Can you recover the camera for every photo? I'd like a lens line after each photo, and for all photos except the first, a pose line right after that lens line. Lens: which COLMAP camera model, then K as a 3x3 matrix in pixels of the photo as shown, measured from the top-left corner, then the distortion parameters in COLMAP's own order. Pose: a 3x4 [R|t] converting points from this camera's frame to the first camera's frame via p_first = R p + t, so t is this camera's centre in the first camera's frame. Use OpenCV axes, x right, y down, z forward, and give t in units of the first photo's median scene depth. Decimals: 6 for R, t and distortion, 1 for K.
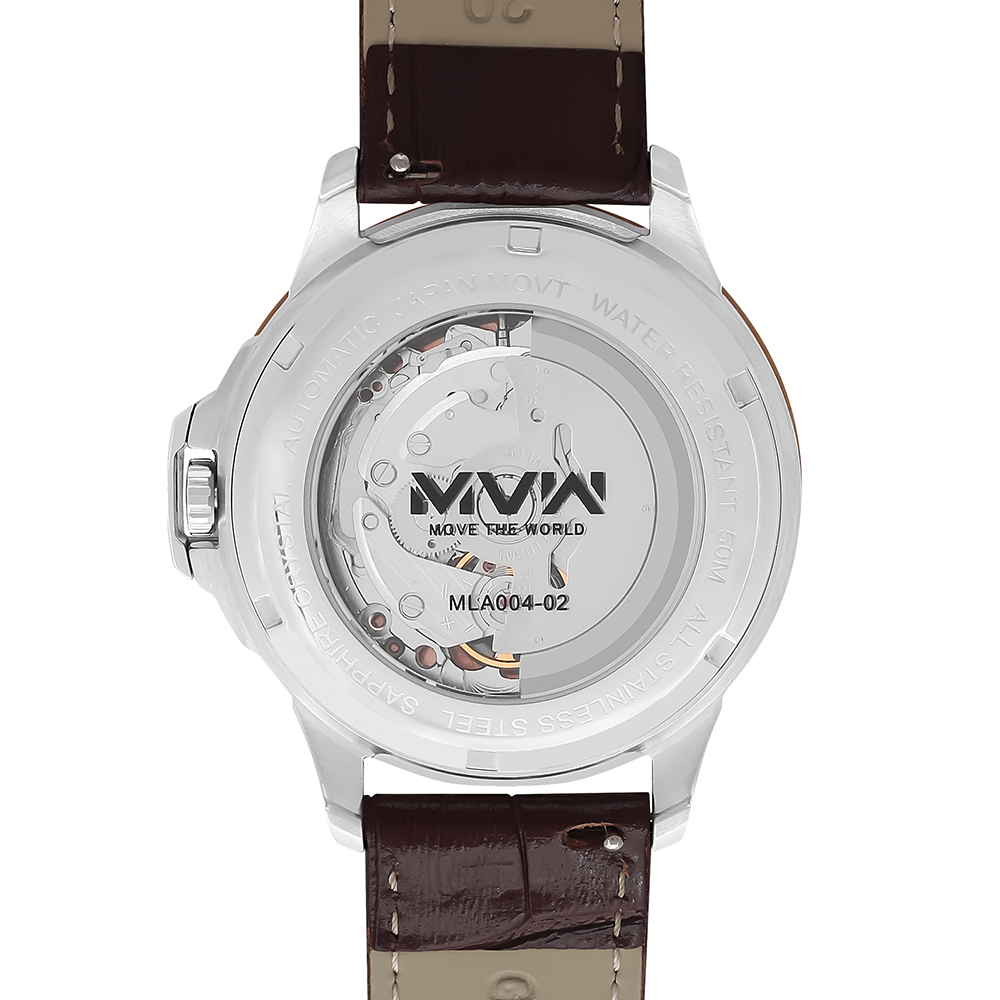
lens RADIAL K [[7486.2, 0, 499.9], [0, 7486.2, 499.9], [0, 0, 1]] dist [-0.183005, 0.000000]
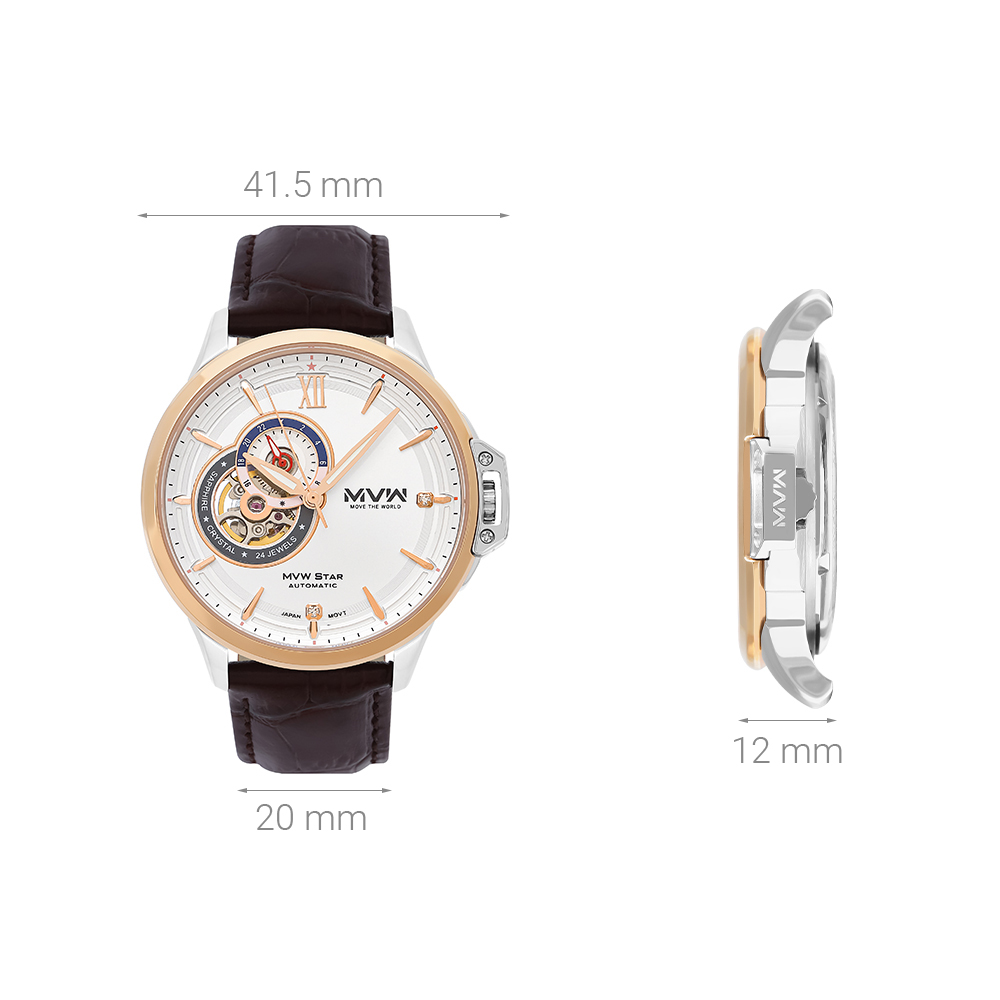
lens RADIAL K [[7486.2, 0, 498.8], [0, 7486.2, 499.1], [0, 0, 1]] dist [-0.183005, 0.000000]
pose [[0.999160, 0.003263, 0.040839, -0.074594], [-0.003254, 0.999995, -0.000266, 0.001385], [-0.040840, 0.000133, 0.999166, -2.100561]]
